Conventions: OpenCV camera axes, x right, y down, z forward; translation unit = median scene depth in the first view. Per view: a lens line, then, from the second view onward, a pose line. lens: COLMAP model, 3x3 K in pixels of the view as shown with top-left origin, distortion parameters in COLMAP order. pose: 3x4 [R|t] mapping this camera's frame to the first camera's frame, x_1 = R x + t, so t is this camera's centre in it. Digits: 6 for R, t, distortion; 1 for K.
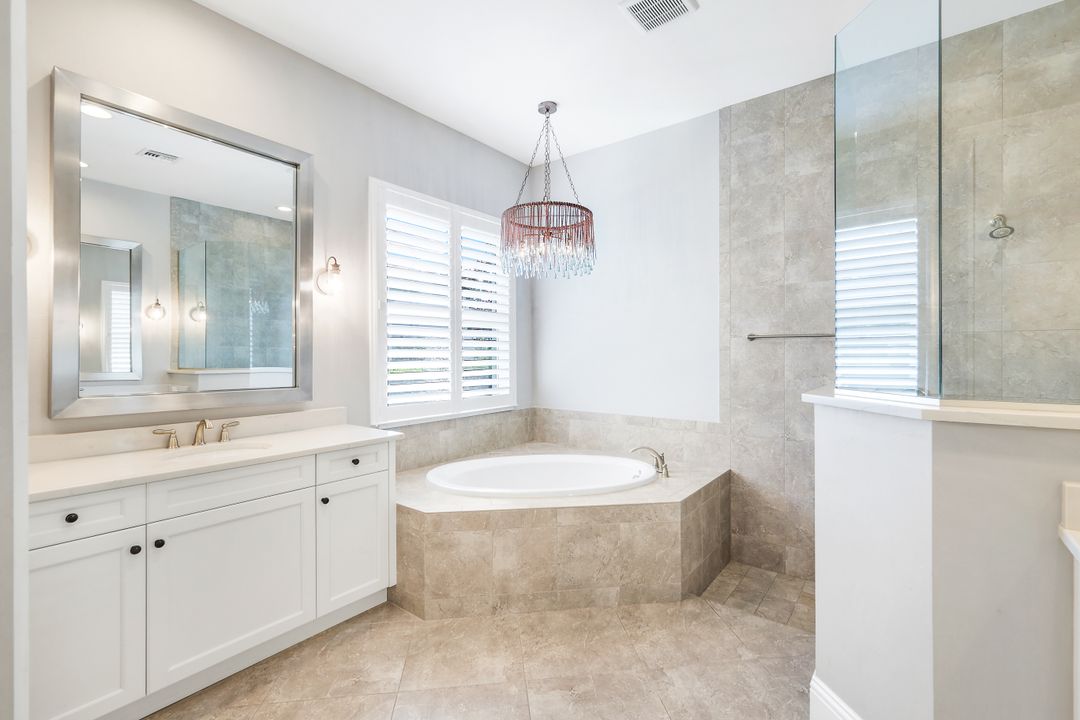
lens RADIAL K [[477.5, 0, 543.0], [0, 477.5, 352.5], [0, 0, 1]] dist [0.001538, -0.001332]
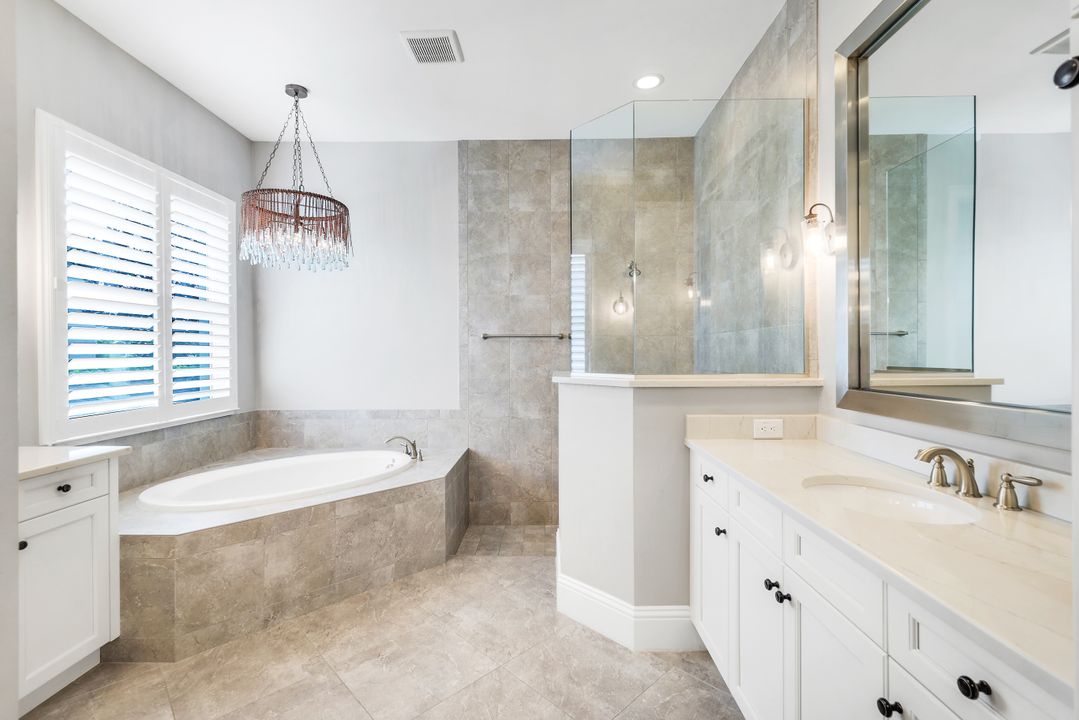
lens RADIAL K [[485.1, 0, 544.5], [0, 485.1, 349.7], [0, 0, 1]] dist [0.002123, 0.000284]
pose [[0.791982, 0.002980, 0.610537, -0.205650], [-0.000372, 0.999990, -0.004398, 0.007116], [-0.610544, 0.003256, 0.791976, -0.070953]]
